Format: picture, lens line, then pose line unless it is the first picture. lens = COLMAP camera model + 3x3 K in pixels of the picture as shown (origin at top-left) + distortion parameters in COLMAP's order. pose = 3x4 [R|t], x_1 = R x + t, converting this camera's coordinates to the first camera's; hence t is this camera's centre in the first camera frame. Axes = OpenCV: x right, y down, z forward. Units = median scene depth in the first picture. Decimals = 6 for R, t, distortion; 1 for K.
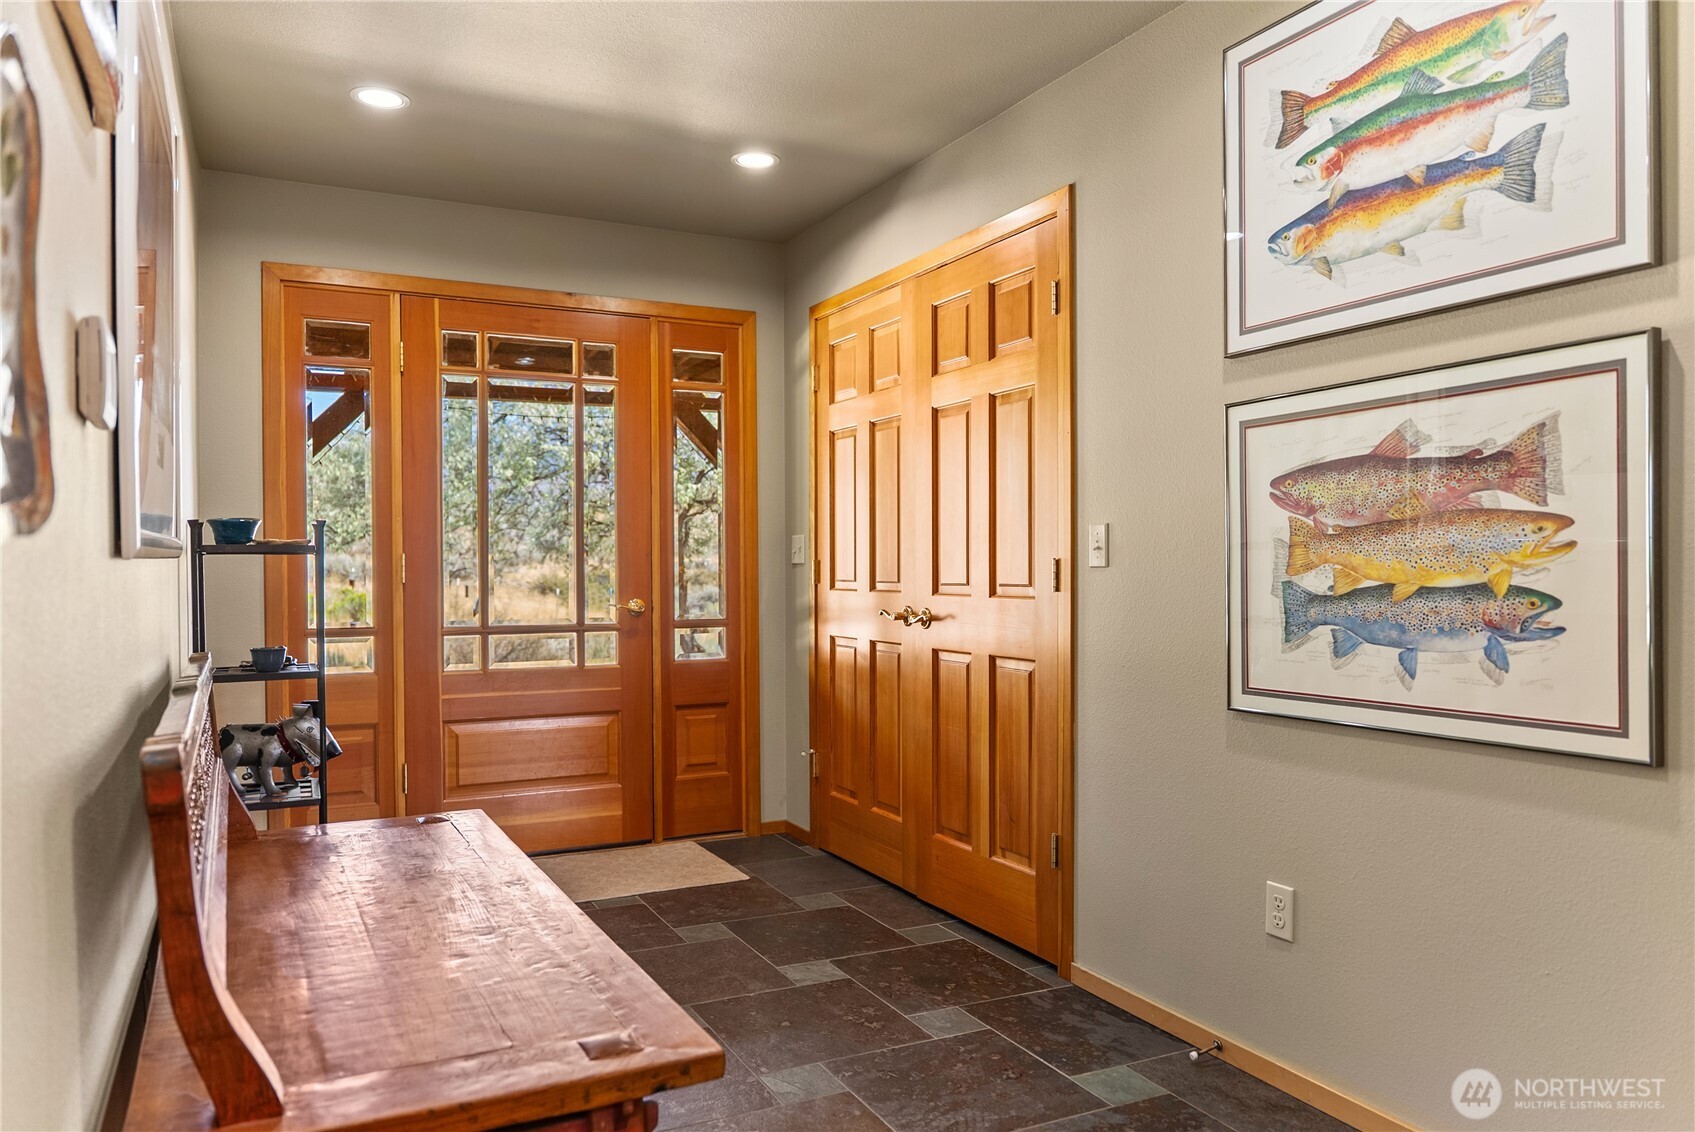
lens RADIAL K [[1163.2, 0, 847.5], [0, 1163.2, 566.0], [0, 0, 1]] dist [-0.008911, -0.006713]
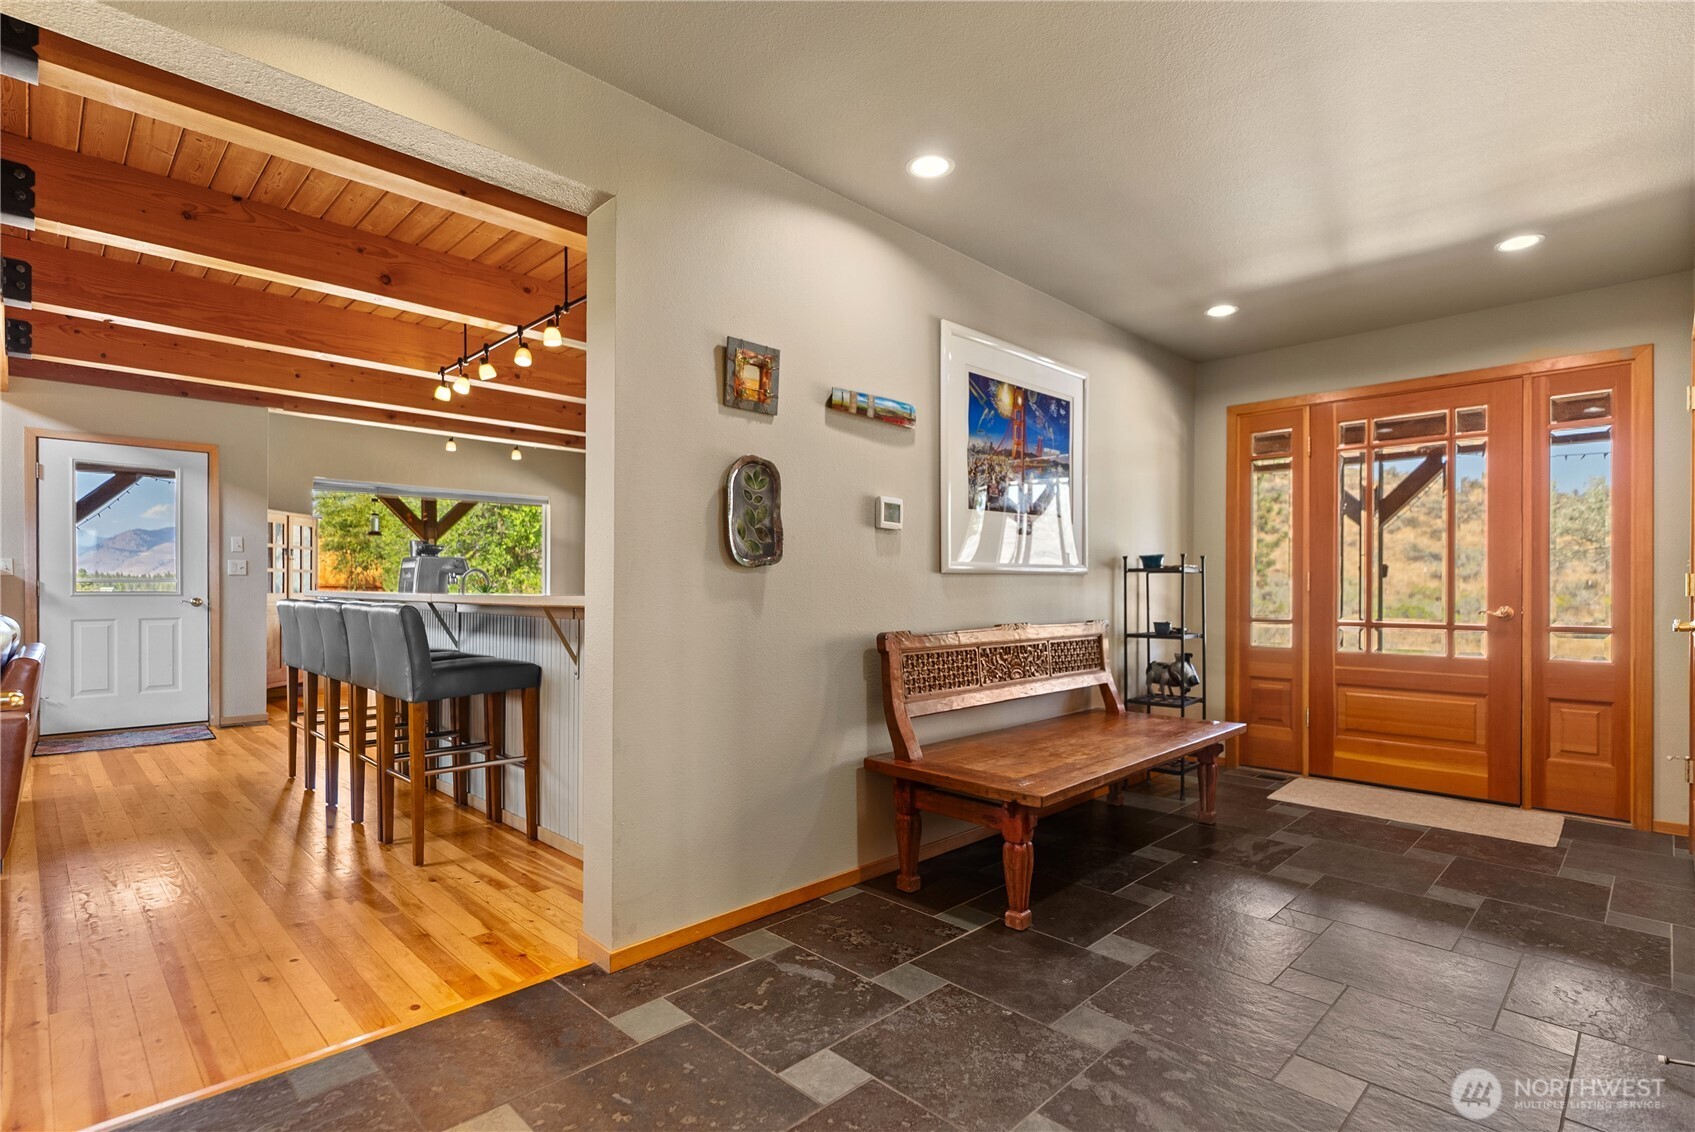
lens RADIAL K [[822.2, 0, 847.5], [0, 822.2, 566.0], [0, 0, 1]] dist [-0.001344, -0.000397]
pose [[0.309611, -0.022563, -0.950595, 0.453520], [-0.005162, 0.999664, -0.025409, 0.011635], [0.950849, 0.012774, 0.309391, 0.065468]]
